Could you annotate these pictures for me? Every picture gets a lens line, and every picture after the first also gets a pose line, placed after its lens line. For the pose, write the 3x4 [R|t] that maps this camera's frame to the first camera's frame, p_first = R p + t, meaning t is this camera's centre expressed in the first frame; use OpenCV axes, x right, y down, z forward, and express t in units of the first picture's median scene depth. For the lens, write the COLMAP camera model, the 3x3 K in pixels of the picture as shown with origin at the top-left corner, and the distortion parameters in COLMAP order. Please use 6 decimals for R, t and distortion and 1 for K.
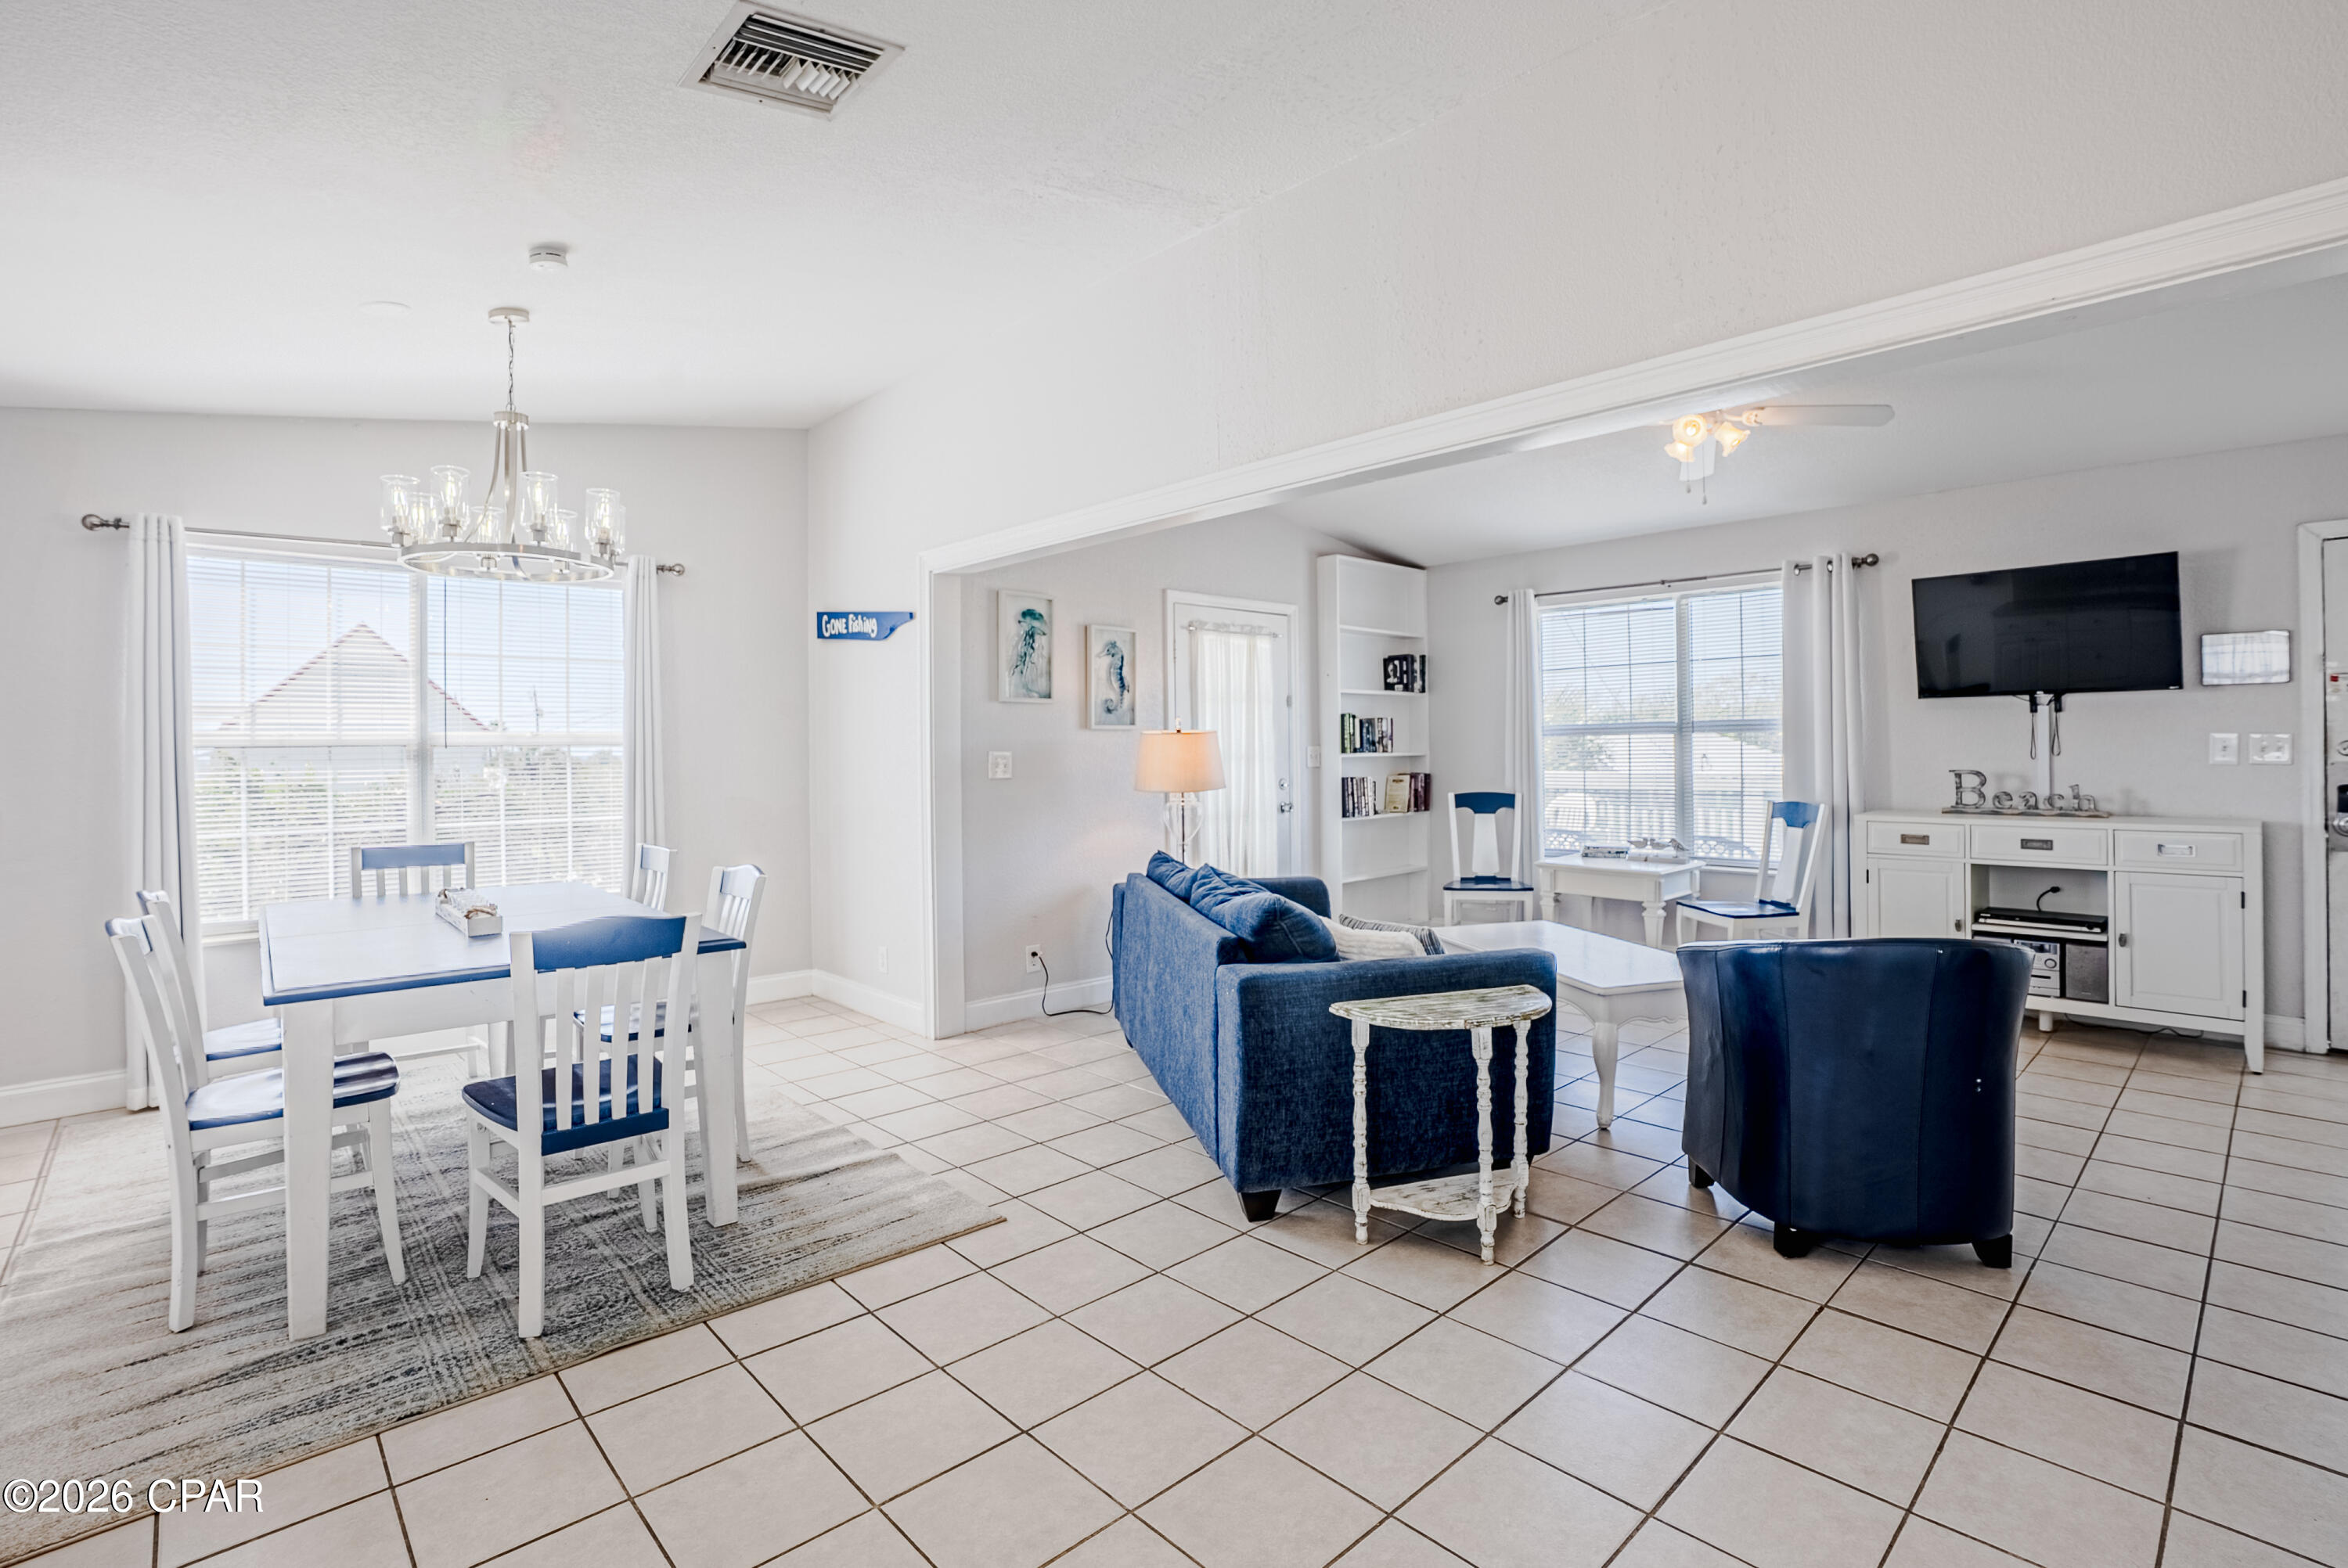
lens RADIAL K [[1111.0, 0, 1188.2], [0, 1111.0, 744.9], [0, 0, 1]] dist [-0.077859, 0.031083]
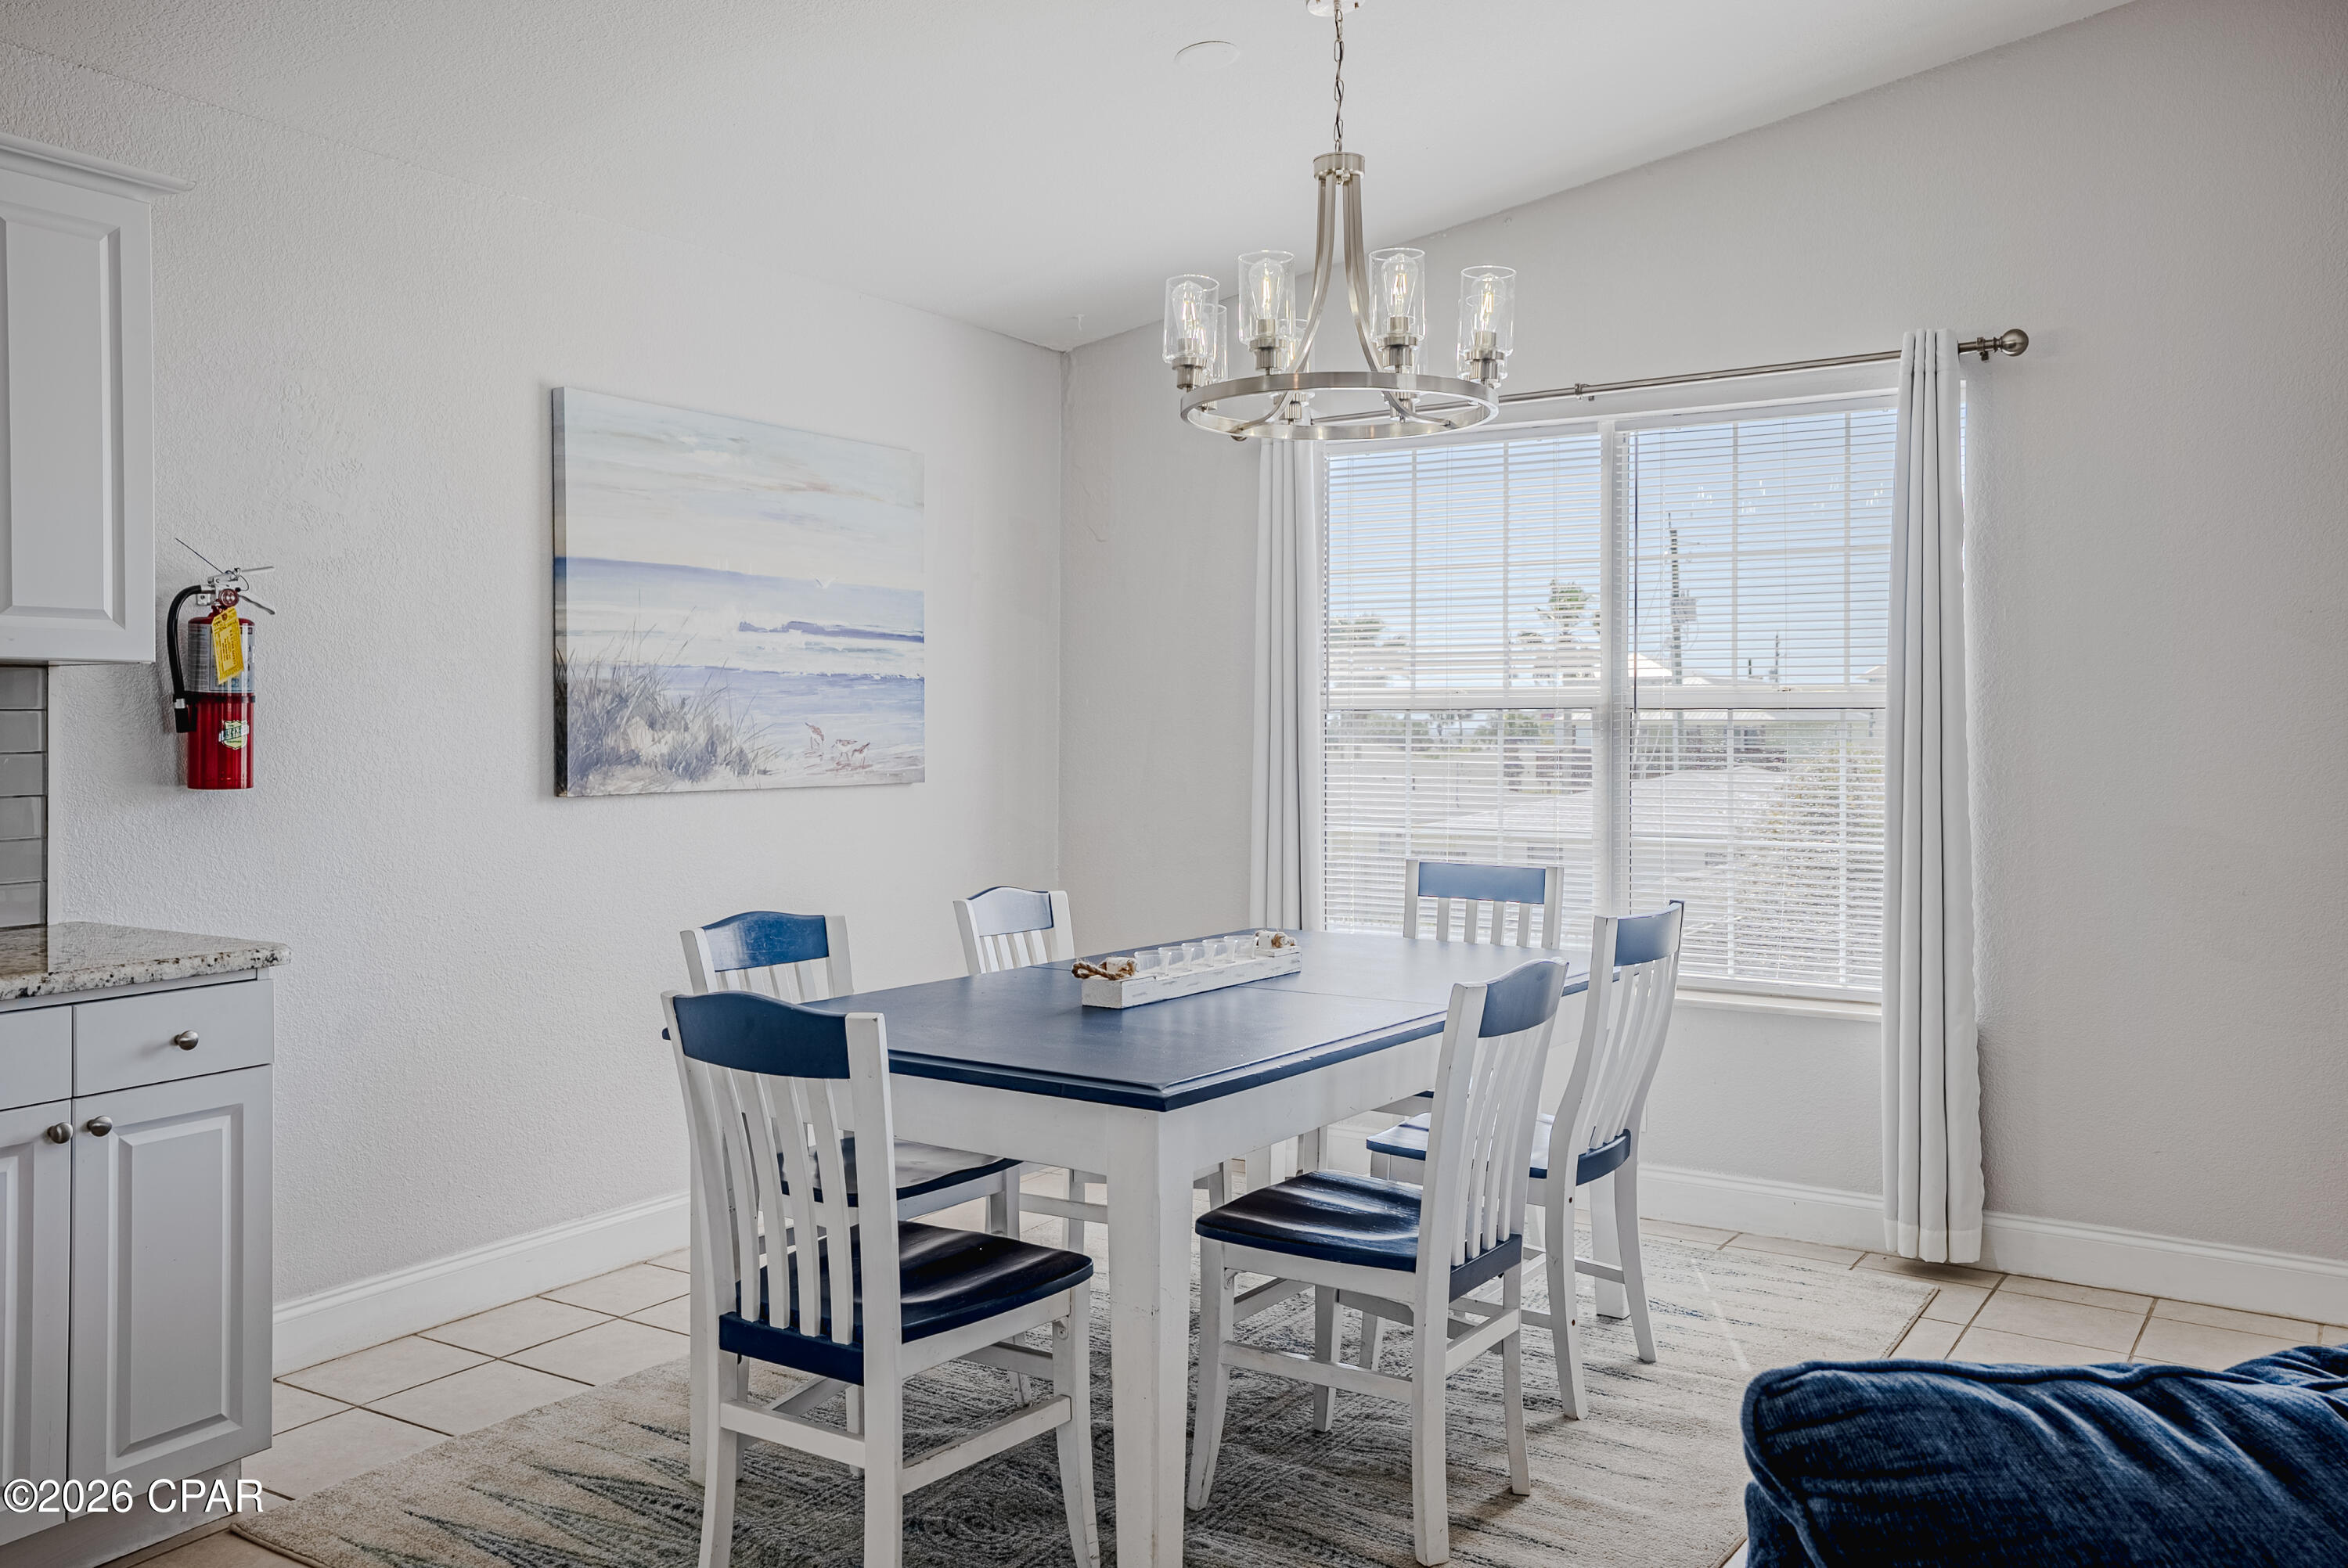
lens RADIAL K [[1869.4, 0, 1181.4], [0, 1869.4, 724.3], [0, 0, 1]] dist [0.003869, 0.076158]
pose [[0.234414, 0.013422, -0.972044, 0.268142], [-0.003344, 0.999910, 0.013000, -0.003512], [0.972131, 0.000203, 0.234437, 0.488959]]
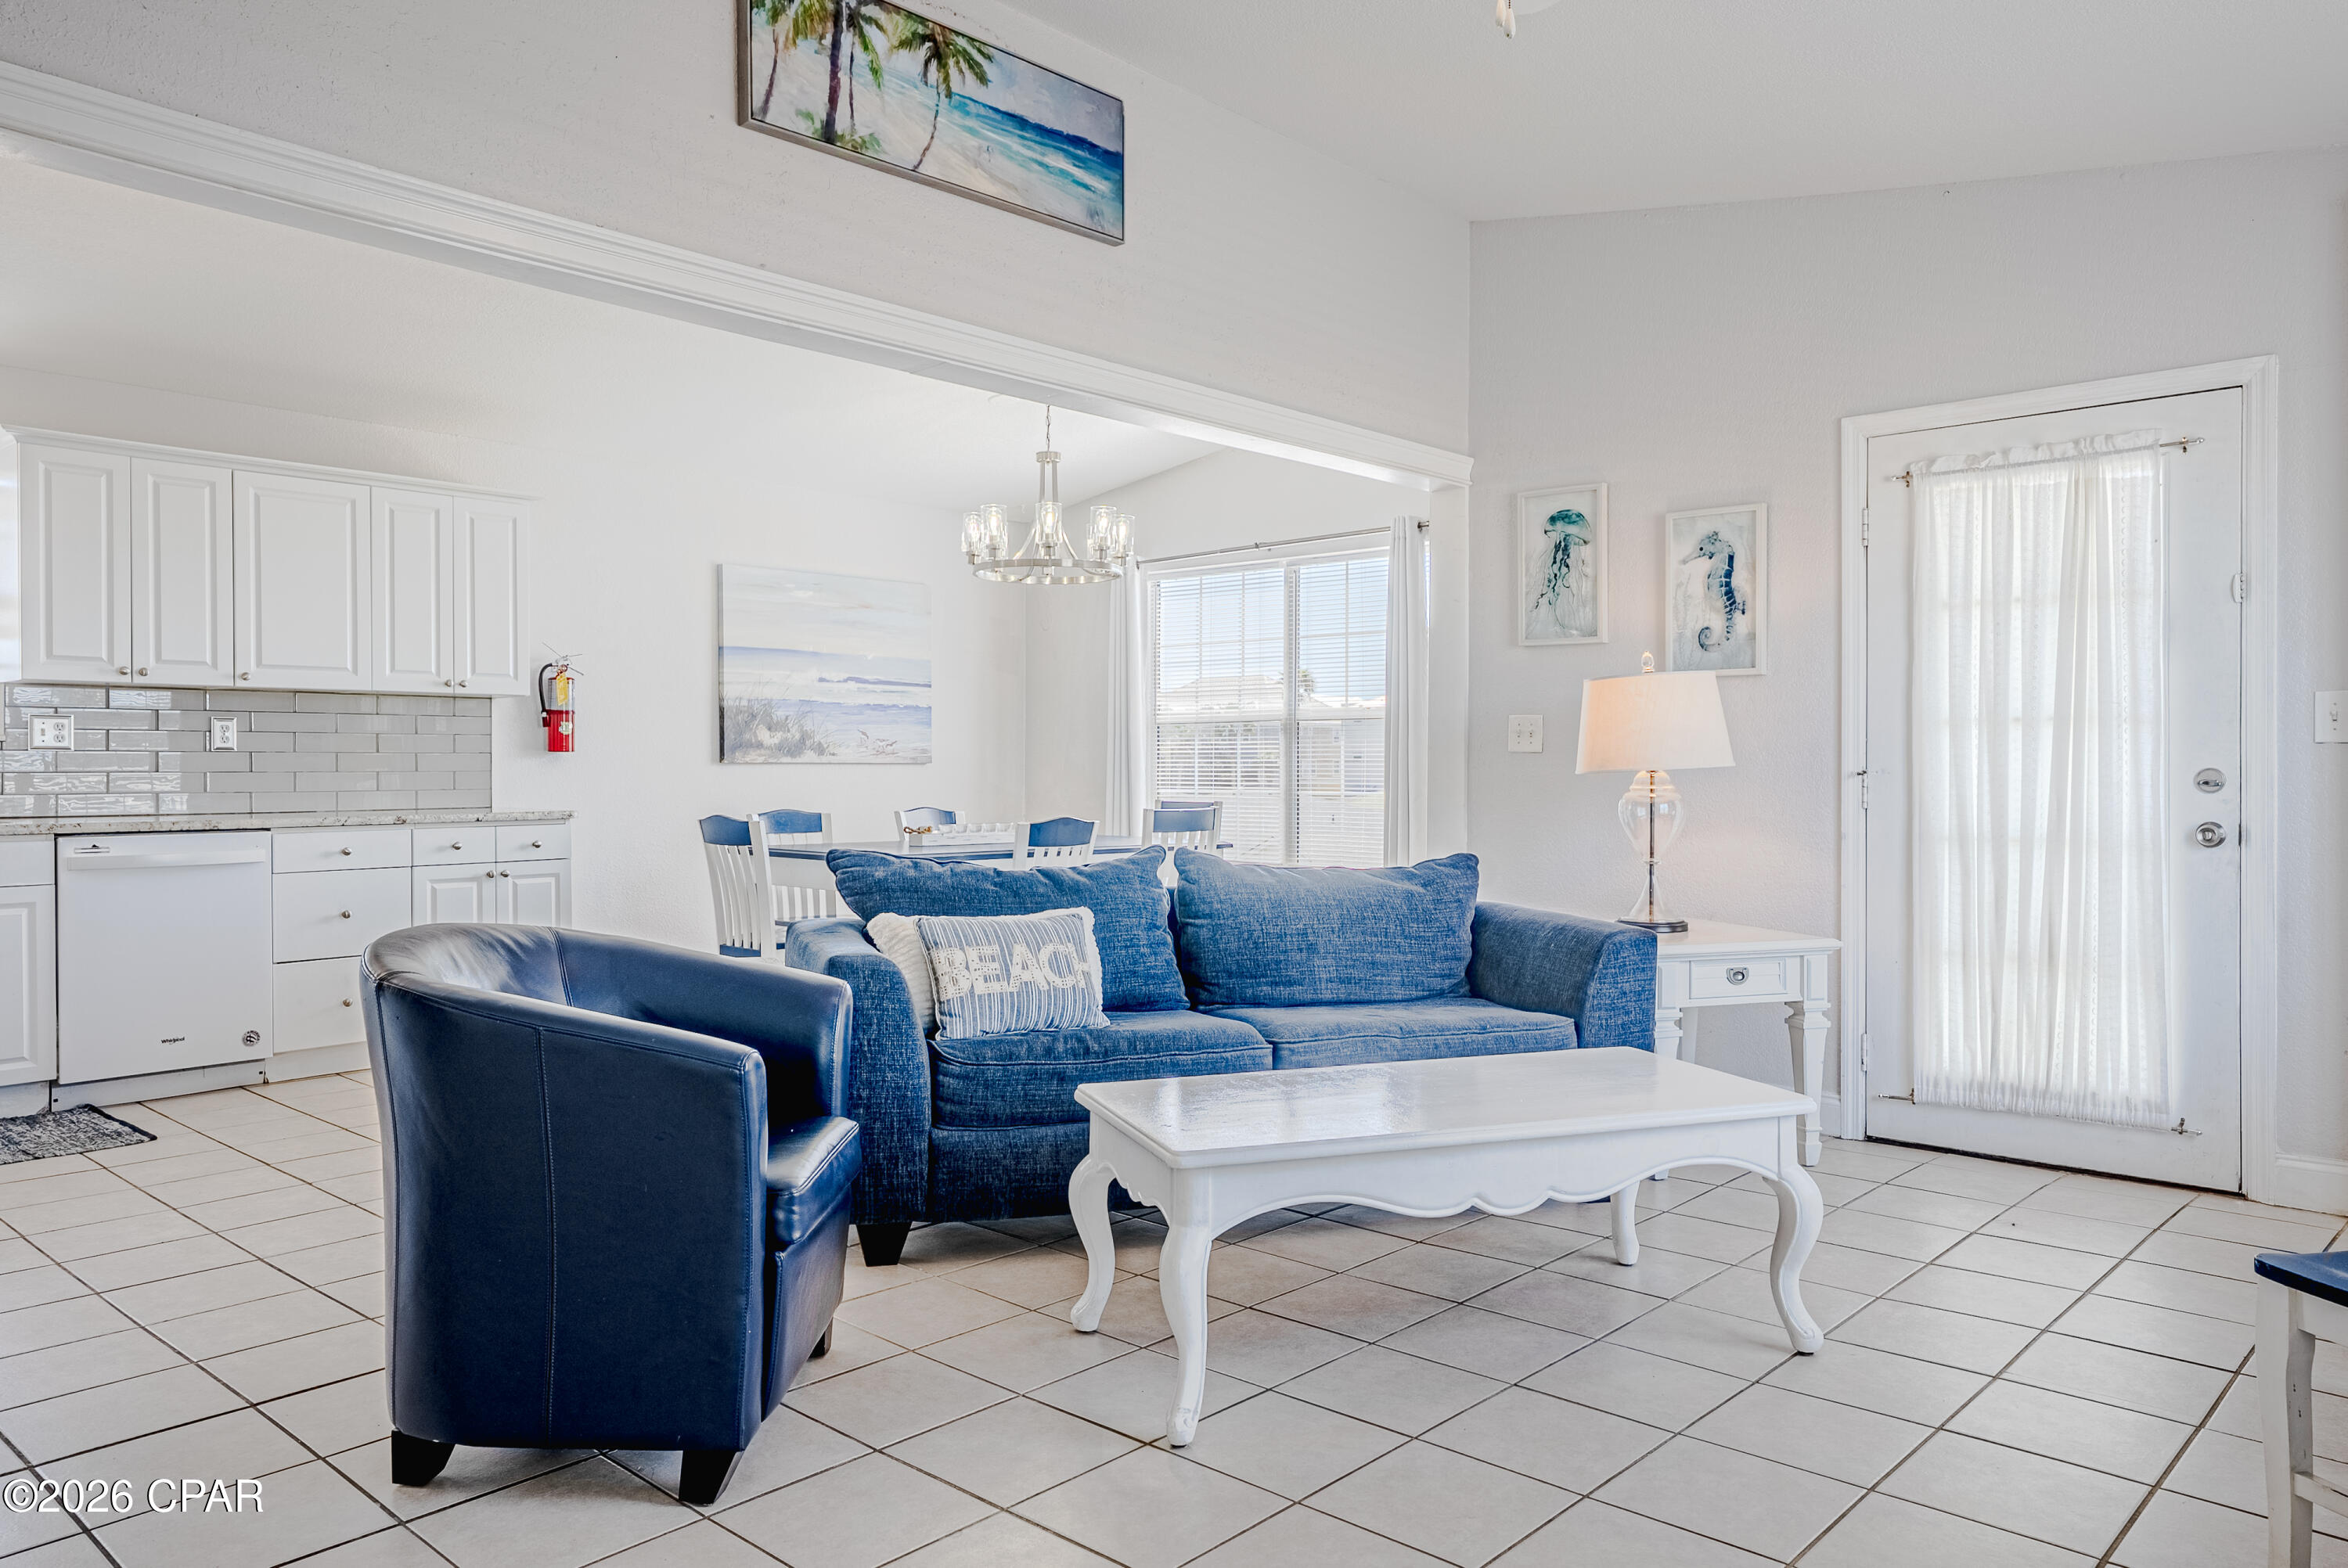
lens RADIAL K [[1625.2, 0, 1176.9], [0, 1625.2, 777.4], [0, 0, 1]] dist [-0.013564, 0.043164]
pose [[0.064631, 0.016817, -0.997768, 0.943932], [0.000823, 0.999857, 0.016905, 0.031106], [0.997909, -0.001914, 0.064608, 0.750370]]
